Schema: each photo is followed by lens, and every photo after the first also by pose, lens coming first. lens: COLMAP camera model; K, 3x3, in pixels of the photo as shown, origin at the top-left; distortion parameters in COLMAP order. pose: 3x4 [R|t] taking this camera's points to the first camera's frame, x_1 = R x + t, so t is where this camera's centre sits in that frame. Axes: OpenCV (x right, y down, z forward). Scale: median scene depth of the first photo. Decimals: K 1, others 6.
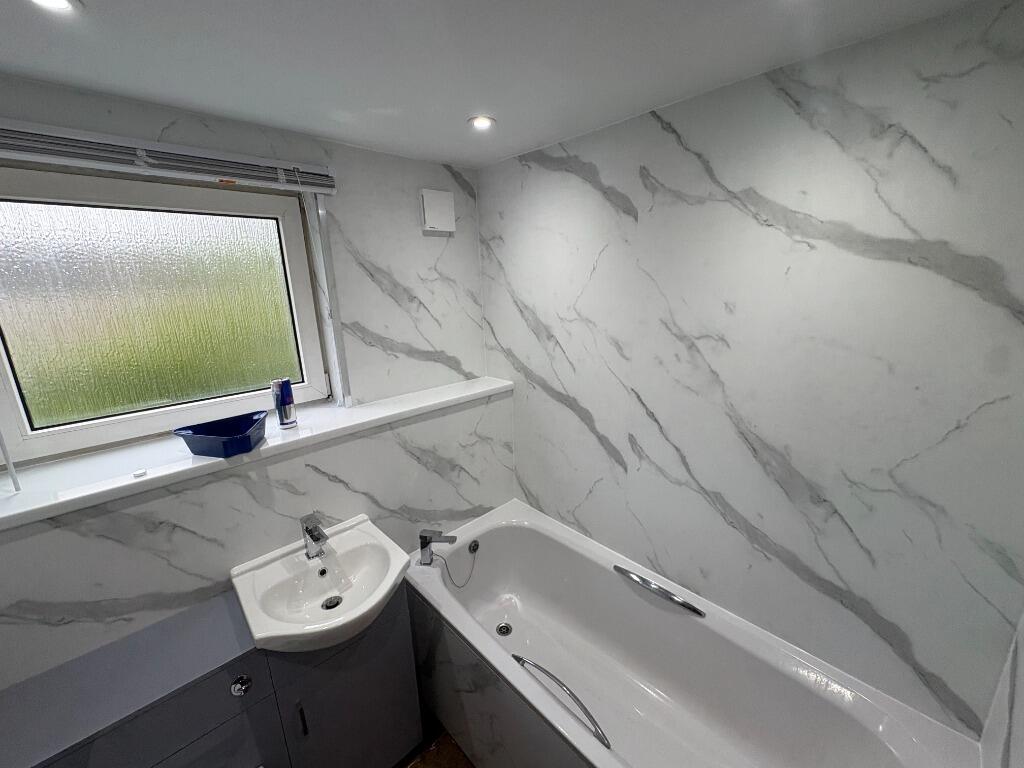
lens RADIAL K [[410.0, 0, 516.4], [0, 410.0, 385.7], [0, 0, 1]] dist [0.000653, 0.000060]
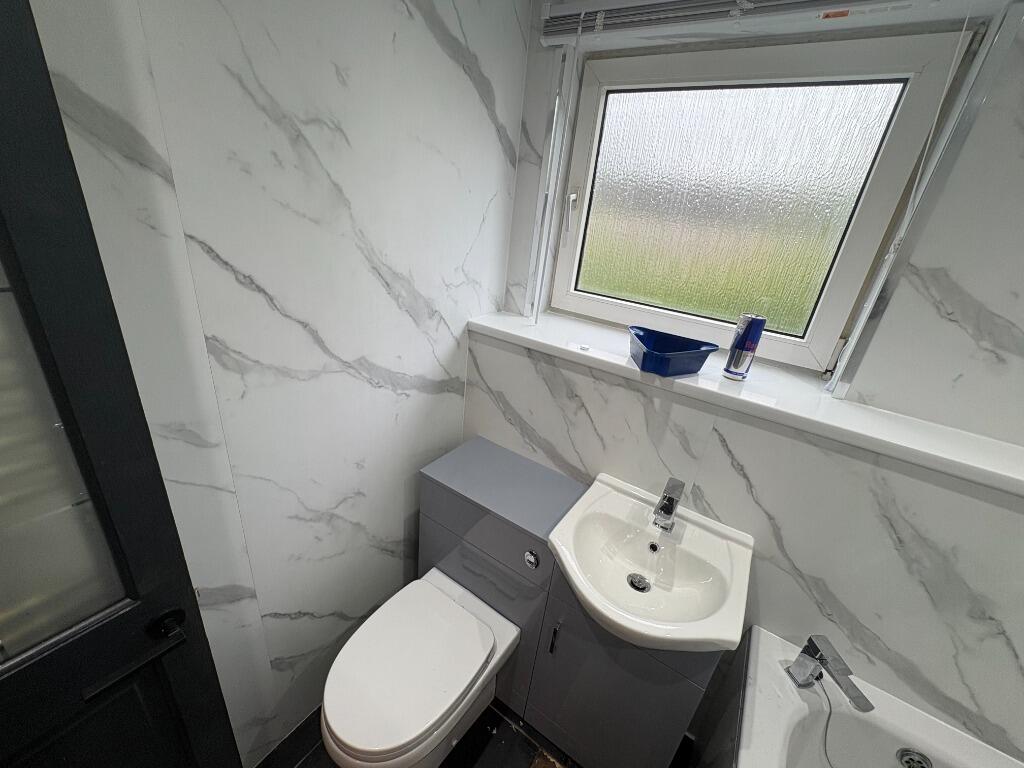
lens RADIAL K [[410.0, 0, 516.4], [0, 410.0, 385.7], [0, 0, 1]] dist [0.000653, 0.000060]
pose [[0.216564, 0.437144, -0.872929, 0.039469], [-0.352265, 0.868902, 0.347734, -0.011893], [0.910500, 0.232195, 0.342163, 0.382687]]
